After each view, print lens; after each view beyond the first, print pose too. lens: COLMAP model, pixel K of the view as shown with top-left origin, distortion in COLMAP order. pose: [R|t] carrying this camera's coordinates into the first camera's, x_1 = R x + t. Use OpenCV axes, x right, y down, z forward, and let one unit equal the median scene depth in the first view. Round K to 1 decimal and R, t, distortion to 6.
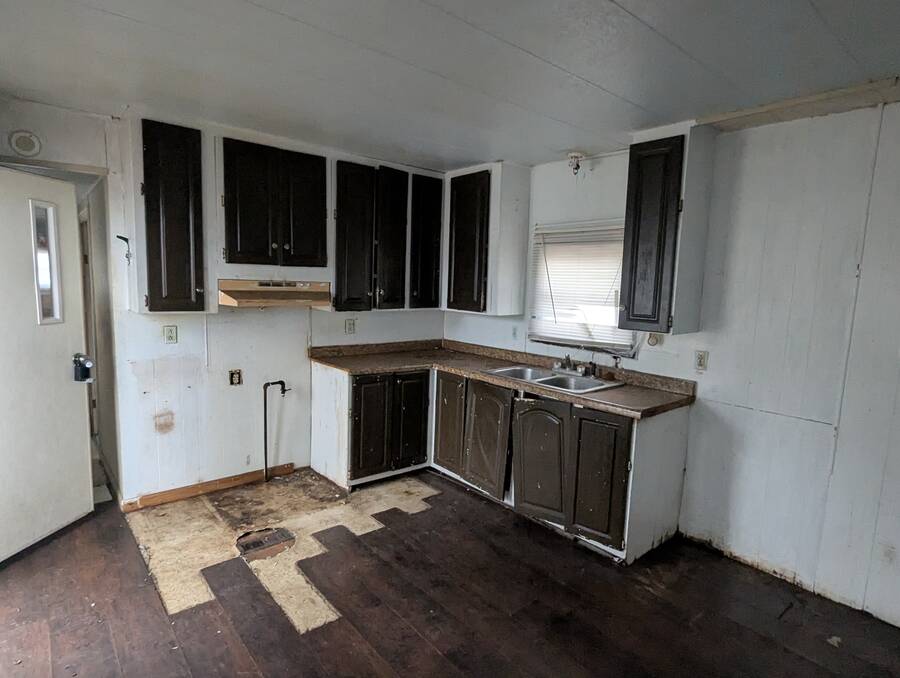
lens RADIAL K [[491.3, 0, 449.8], [0, 491.3, 337.8], [0, 0, 1]] dist [-0.002677, 0.002538]
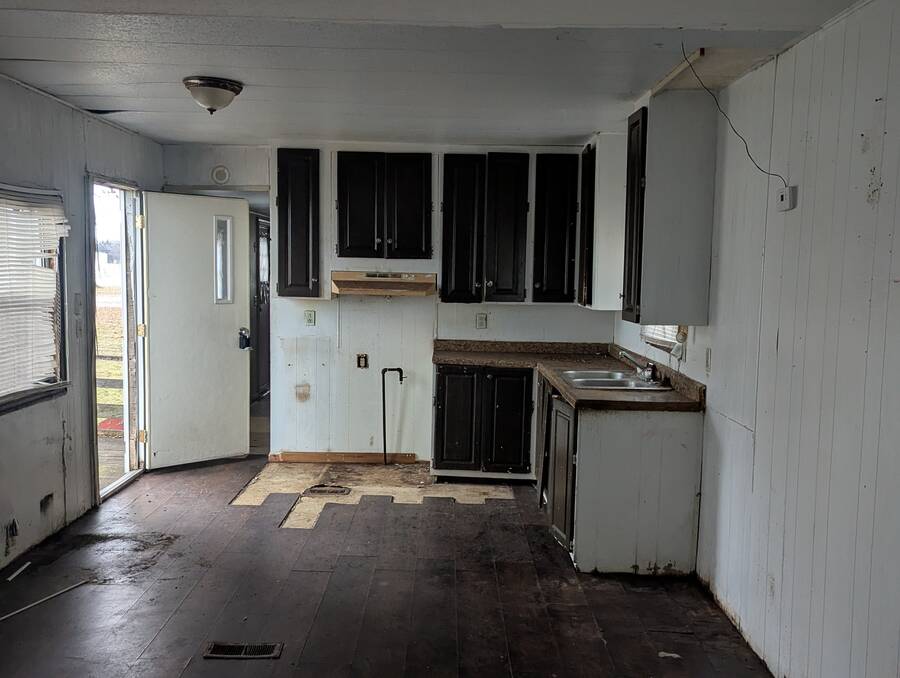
lens RADIAL K [[853.5, 0, 450.6], [0, 853.5, 339.9], [0, 0, 1]] dist [0.158120, -0.005152]
pose [[0.765899, 0.038193, -0.641826, 0.989154], [-0.069209, 0.997331, -0.023241, 0.068075], [0.639226, 0.062221, 0.766498, -0.355562]]
